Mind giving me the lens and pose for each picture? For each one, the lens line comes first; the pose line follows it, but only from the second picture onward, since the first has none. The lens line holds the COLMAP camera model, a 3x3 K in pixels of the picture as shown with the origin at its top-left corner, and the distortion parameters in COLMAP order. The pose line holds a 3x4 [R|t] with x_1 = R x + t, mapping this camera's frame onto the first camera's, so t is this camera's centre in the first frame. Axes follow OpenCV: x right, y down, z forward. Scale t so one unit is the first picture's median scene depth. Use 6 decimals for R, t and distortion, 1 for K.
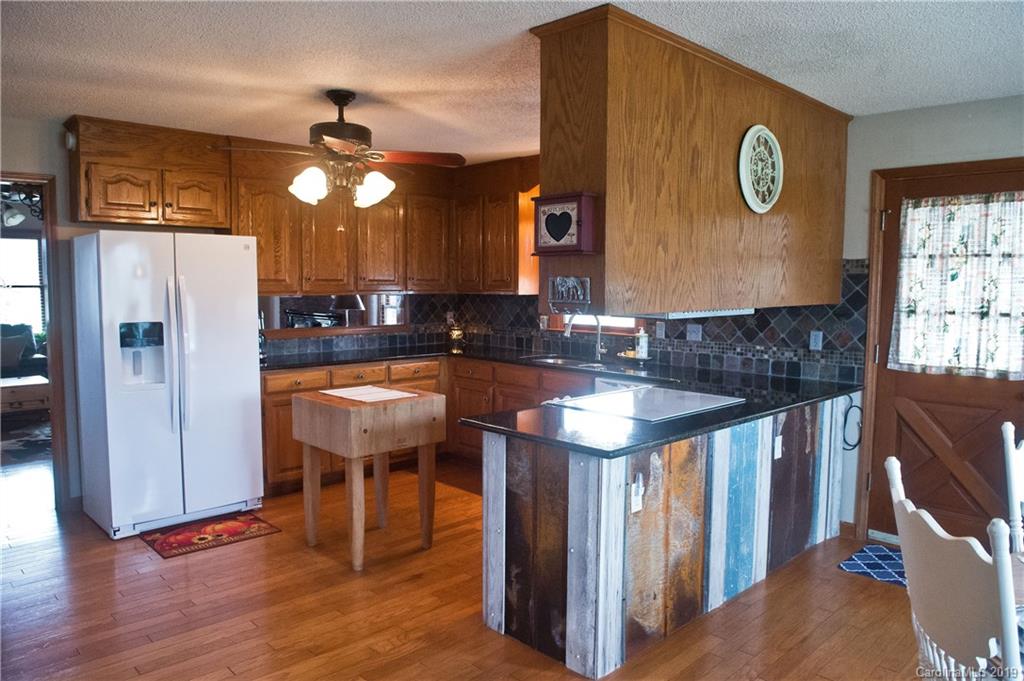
lens RADIAL K [[701.7, 0, 493.8], [0, 701.7, 336.5], [0, 0, 1]] dist [-0.054769, -0.006768]
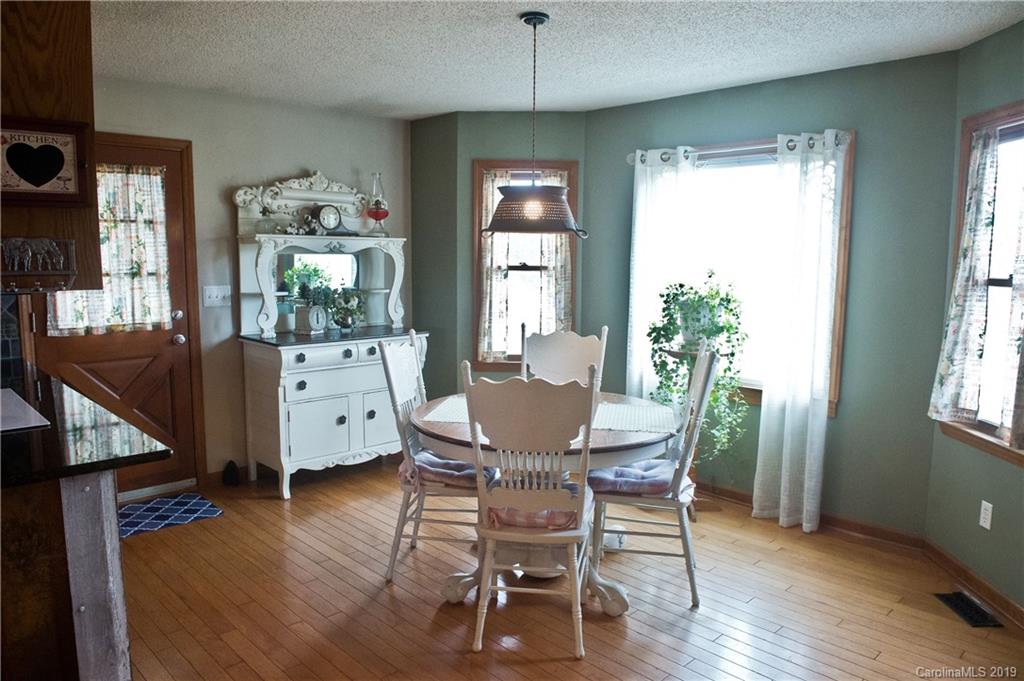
lens RADIAL K [[701.7, 0, 529.1], [0, 701.7, 336.4], [0, 0, 1]] dist [-0.054769, -0.006768]
pose [[-0.022059, -0.119987, 0.992530, -0.410099], [0.064860, 0.990509, 0.121184, -0.026358], [-0.997651, 0.067048, -0.014068, 0.365581]]
